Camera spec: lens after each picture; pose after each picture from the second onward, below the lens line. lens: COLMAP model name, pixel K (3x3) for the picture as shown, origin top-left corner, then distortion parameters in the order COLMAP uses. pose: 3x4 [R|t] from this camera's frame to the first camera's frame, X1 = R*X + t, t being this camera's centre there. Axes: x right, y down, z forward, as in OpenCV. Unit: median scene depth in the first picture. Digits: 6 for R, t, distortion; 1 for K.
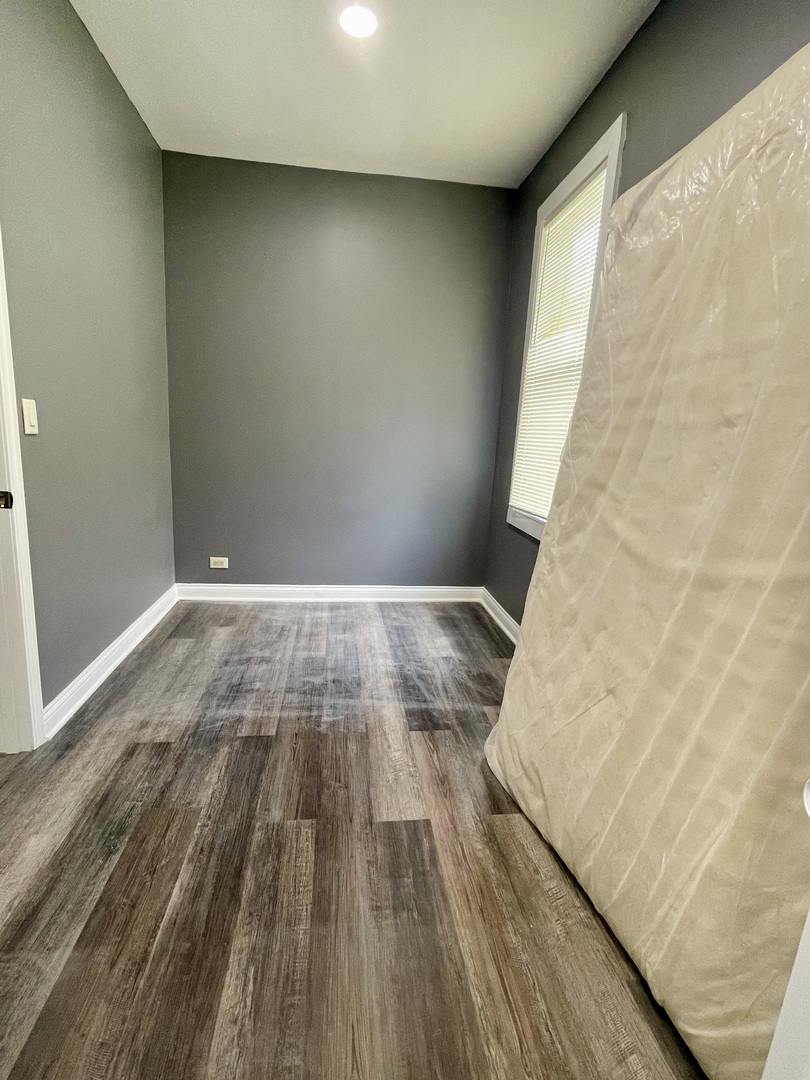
lens RADIAL K [[519.9, 0, 405.0], [0, 519.9, 540.0], [0, 0, 1]] dist [-0.017542, 0.014337]
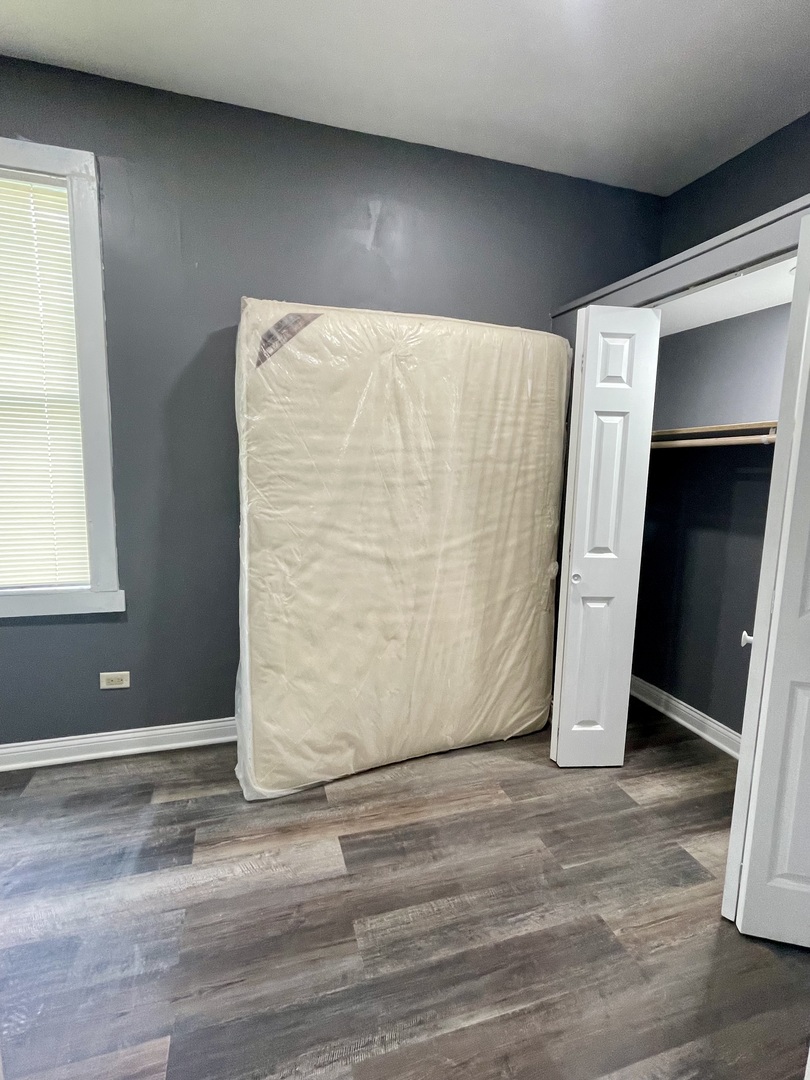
lens RADIAL K [[519.9, 0, 405.0], [0, 519.9, 540.0], [0, 0, 1]] dist [-0.017542, 0.014337]
pose [[-0.174309, -0.205344, 0.963042, -1.069713], [0.167482, 0.957582, 0.234493, -0.371420], [-0.970343, 0.202167, -0.132523, 0.999322]]
